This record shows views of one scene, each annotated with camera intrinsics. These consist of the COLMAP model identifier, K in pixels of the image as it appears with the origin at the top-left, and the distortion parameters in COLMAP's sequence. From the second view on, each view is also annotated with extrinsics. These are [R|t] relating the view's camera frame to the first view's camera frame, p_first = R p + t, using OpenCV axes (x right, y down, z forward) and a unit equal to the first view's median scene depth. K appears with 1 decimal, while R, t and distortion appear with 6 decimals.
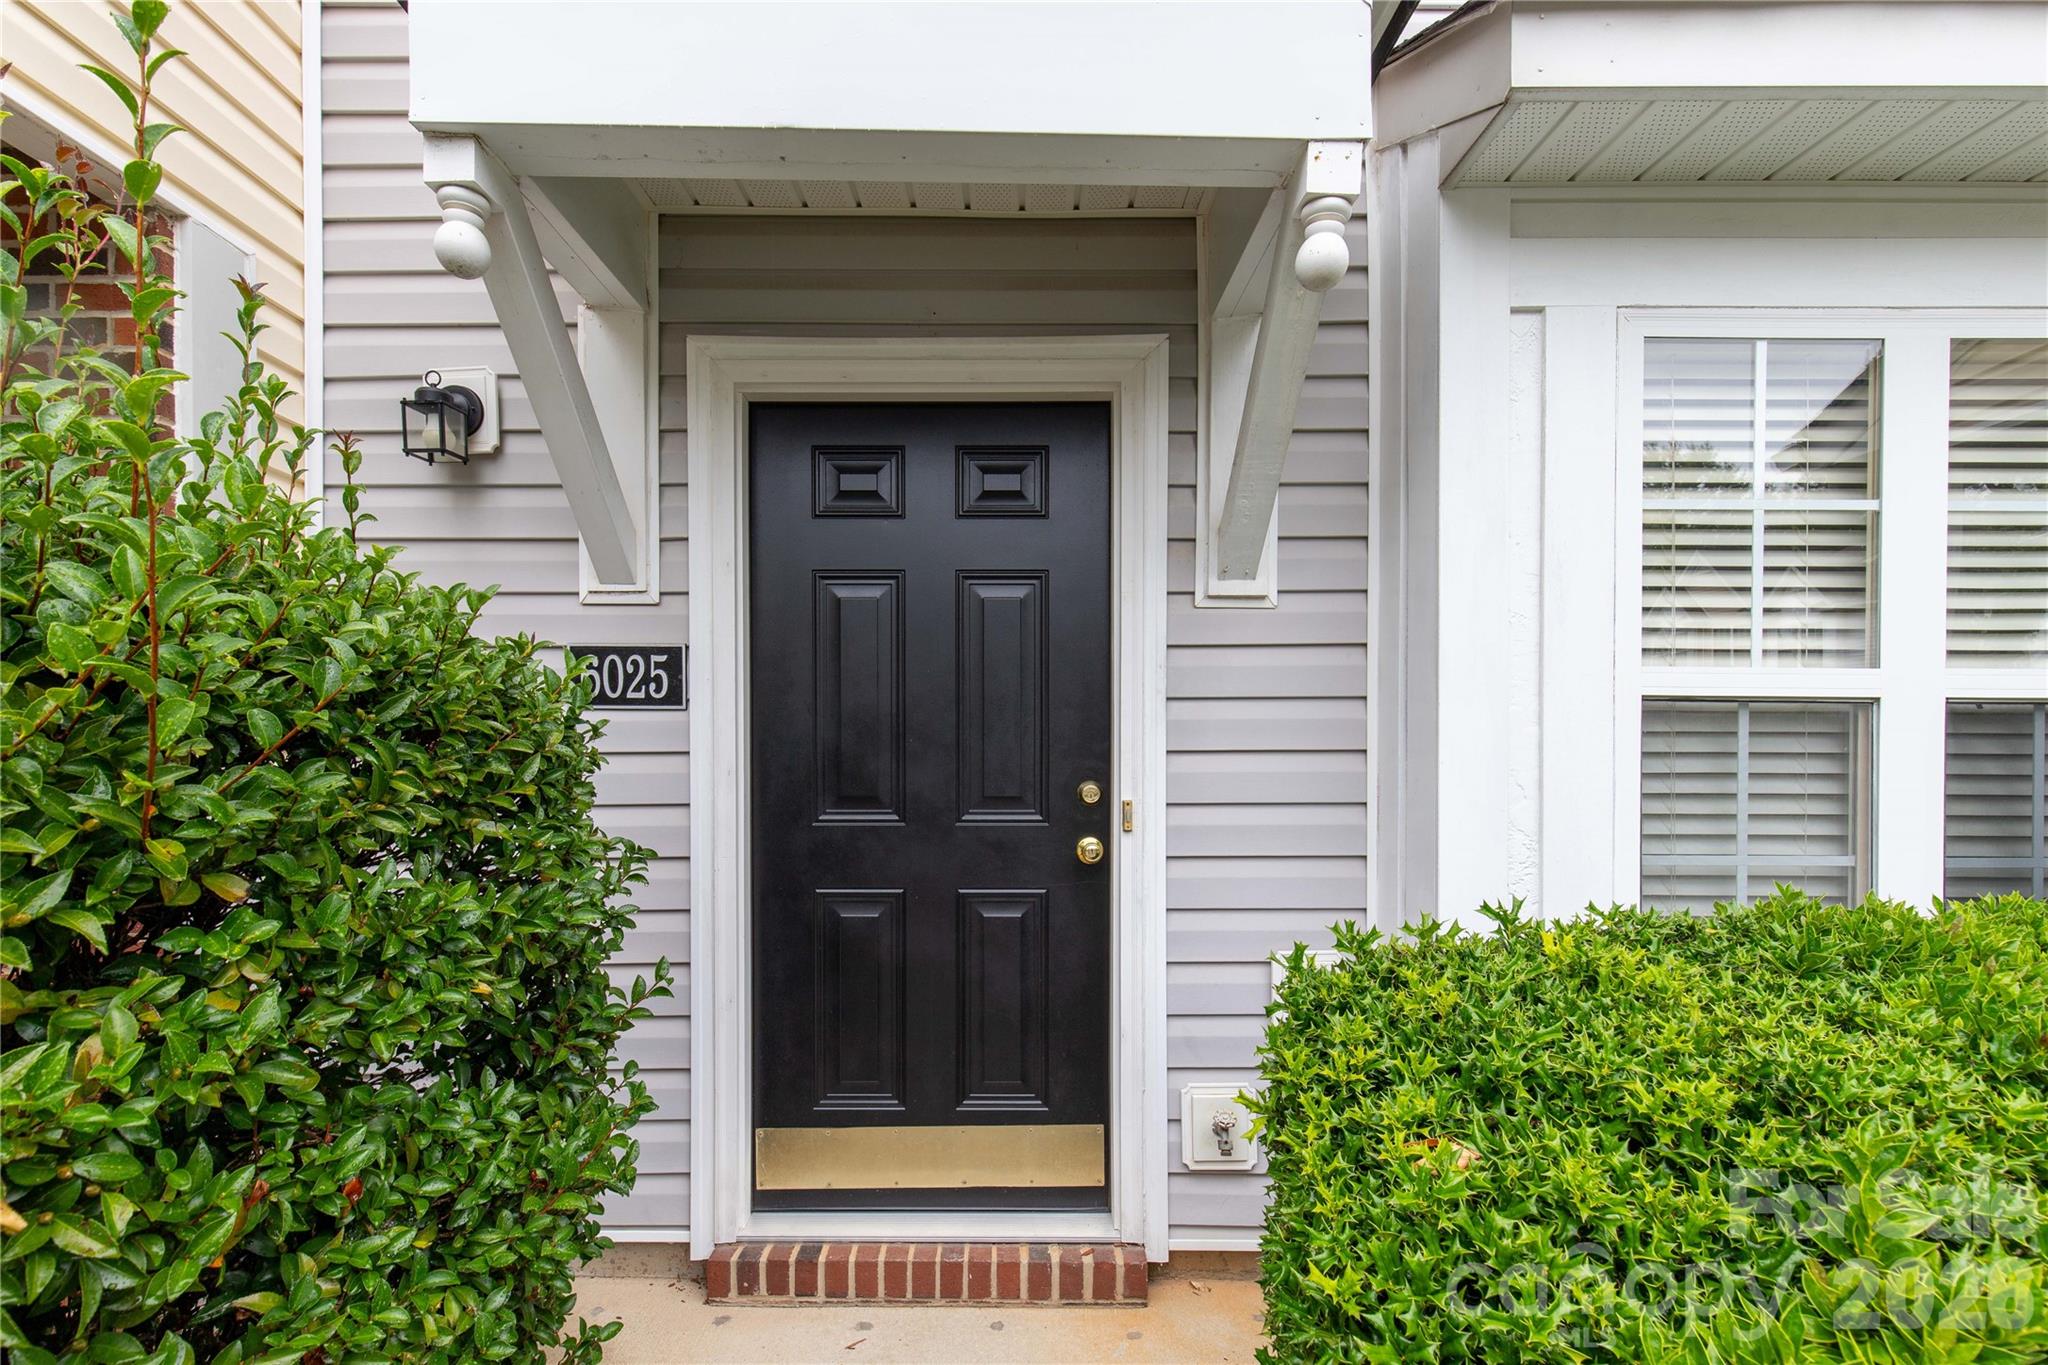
lens RADIAL K [[934.0, 0, 1024.1], [0, 934.0, 688.9], [0, 0, 1]] dist [0.007037, -0.001503]
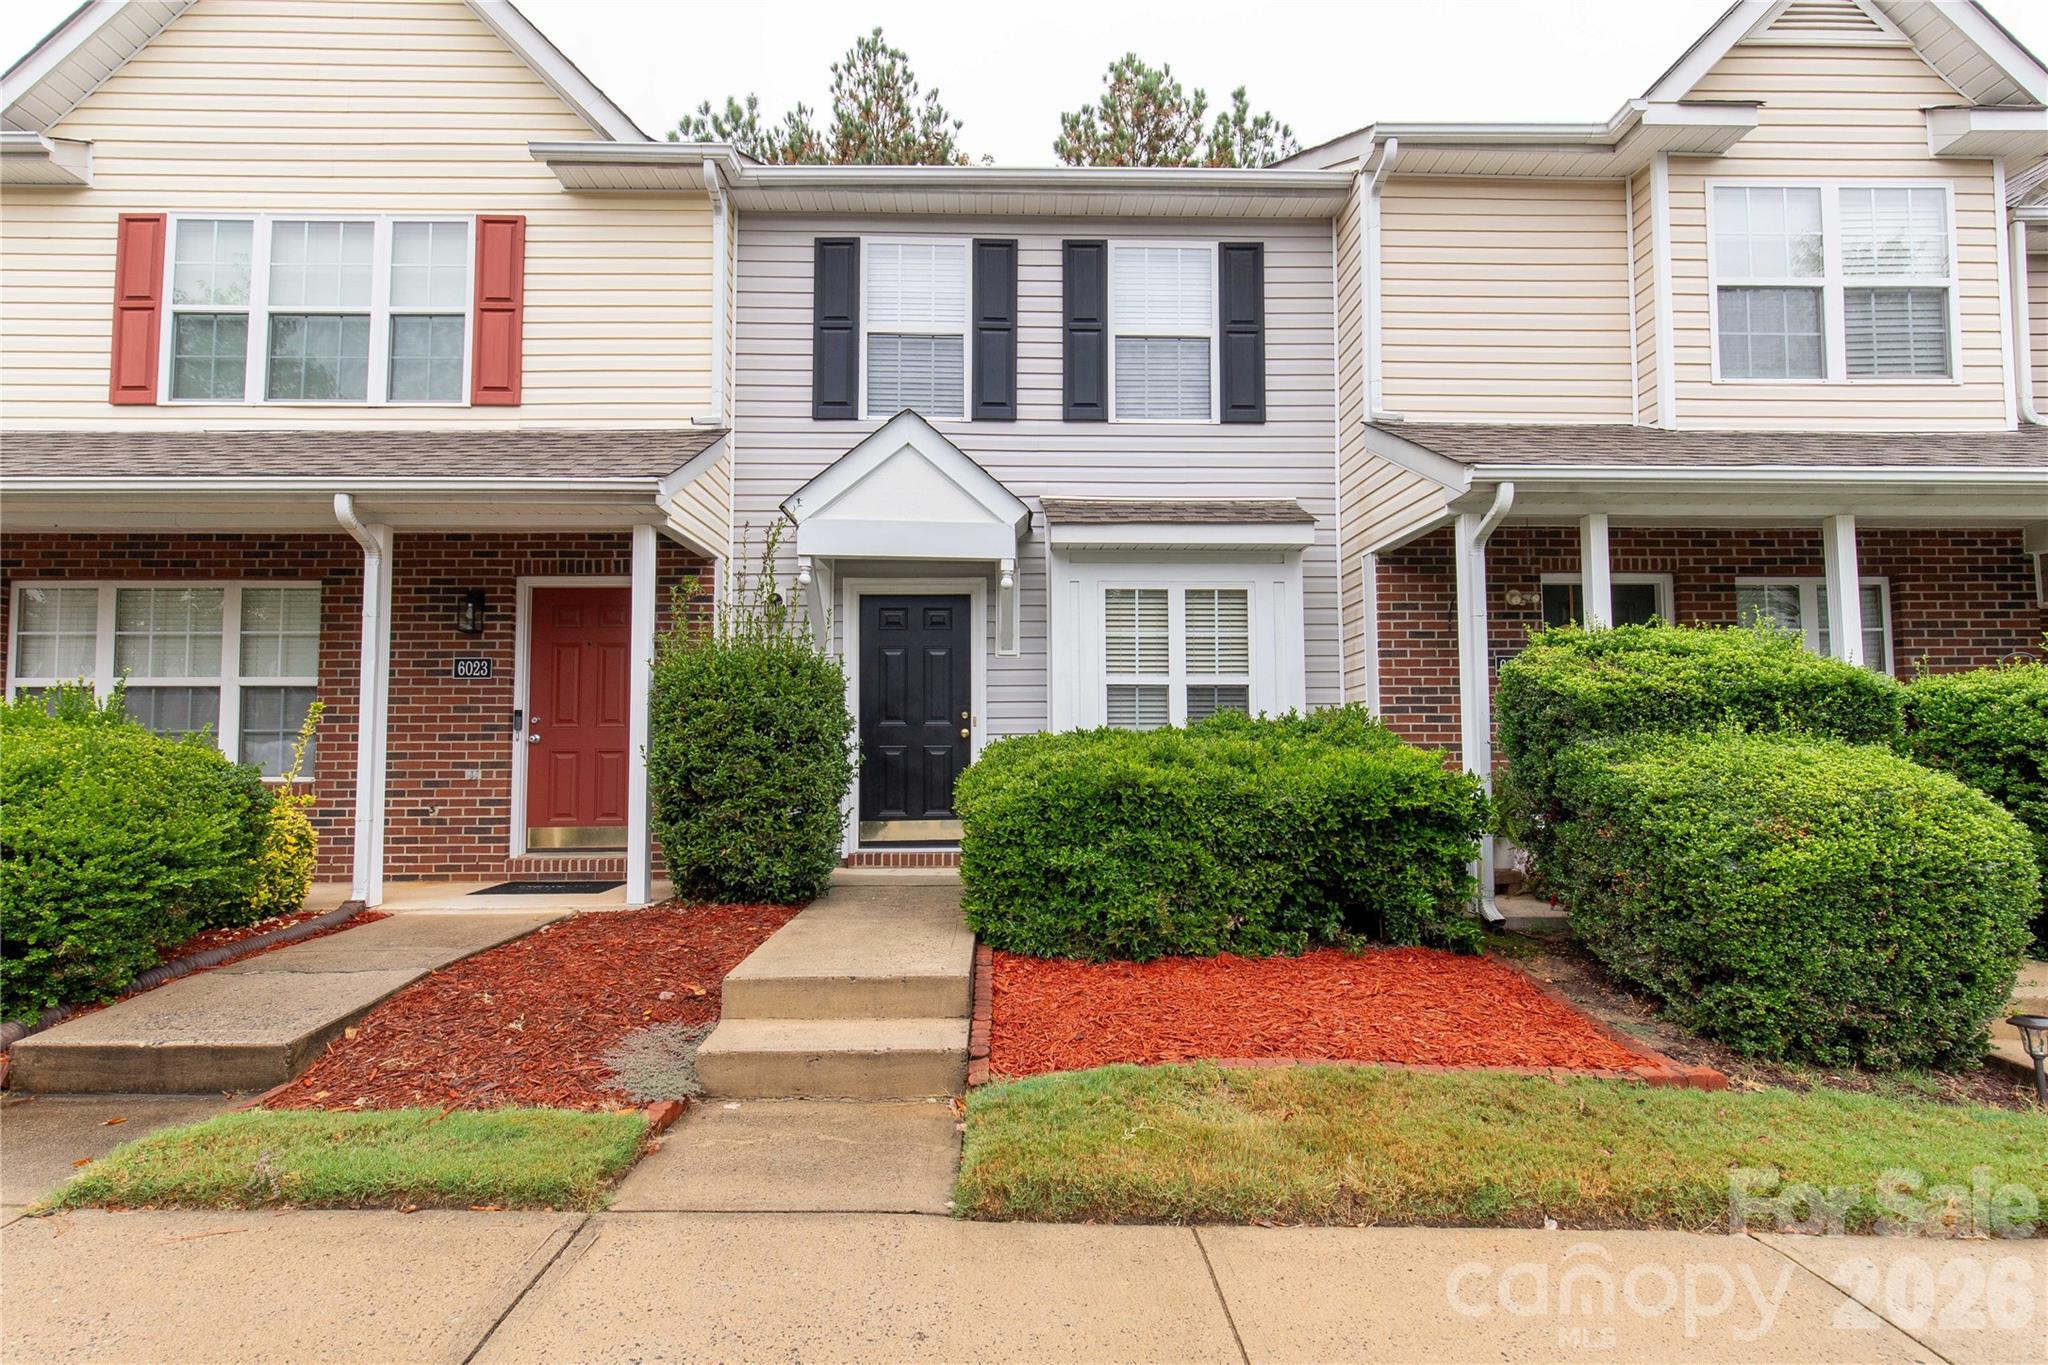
lens RADIAL K [[934.0, 0, 1023.1], [0, 934.0, 675.5], [0, 0, 1]] dist [0.007037, -0.001503]
pose [[0.999915, -0.001337, 0.013002, 0.233329], [0.001544, 0.999872, -0.015927, 0.026539], [-0.012979, 0.015946, 0.999789, -2.262538]]
